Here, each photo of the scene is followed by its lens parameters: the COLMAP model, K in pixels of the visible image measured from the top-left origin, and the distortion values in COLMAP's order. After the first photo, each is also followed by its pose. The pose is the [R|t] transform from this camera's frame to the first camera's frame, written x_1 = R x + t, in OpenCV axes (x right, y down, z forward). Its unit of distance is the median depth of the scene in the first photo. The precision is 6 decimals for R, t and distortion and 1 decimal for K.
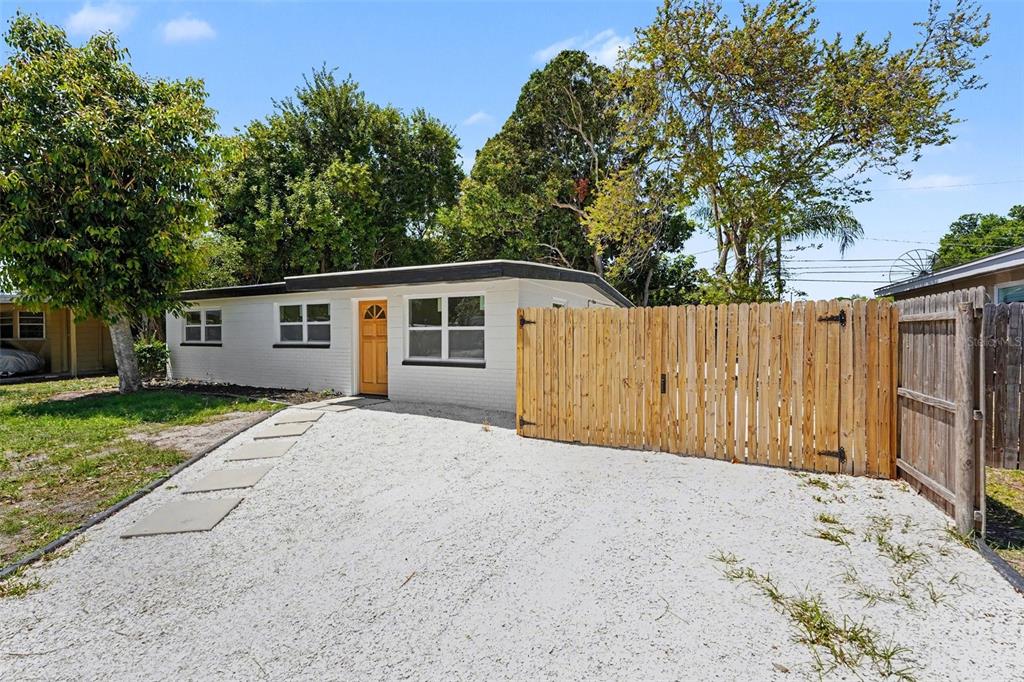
lens RADIAL K [[434.1, 0, 500.0], [0, 434.1, 333.8], [0, 0, 1]] dist [-0.010921, 0.000066]
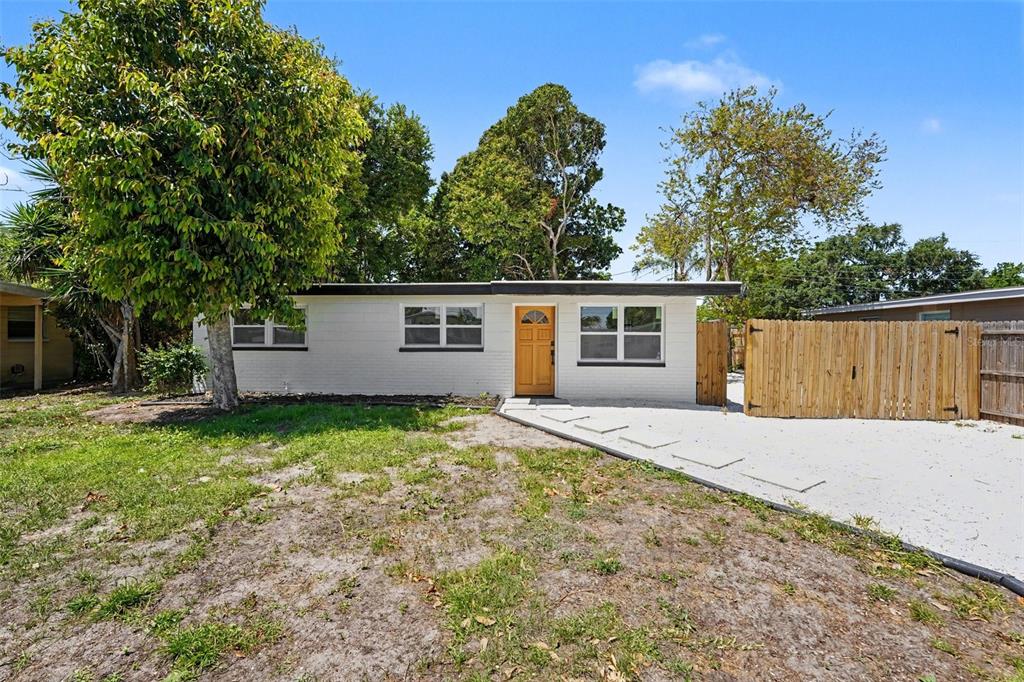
lens RADIAL K [[434.1, 0, 500.0], [0, 434.1, 333.8], [0, 0, 1]] dist [-0.010921, 0.000066]
pose [[0.919978, 0.009810, 0.391848, -0.849191], [-0.006717, 0.999935, -0.009263, 0.001157], [-0.391913, 0.005890, 0.919983, 0.063110]]
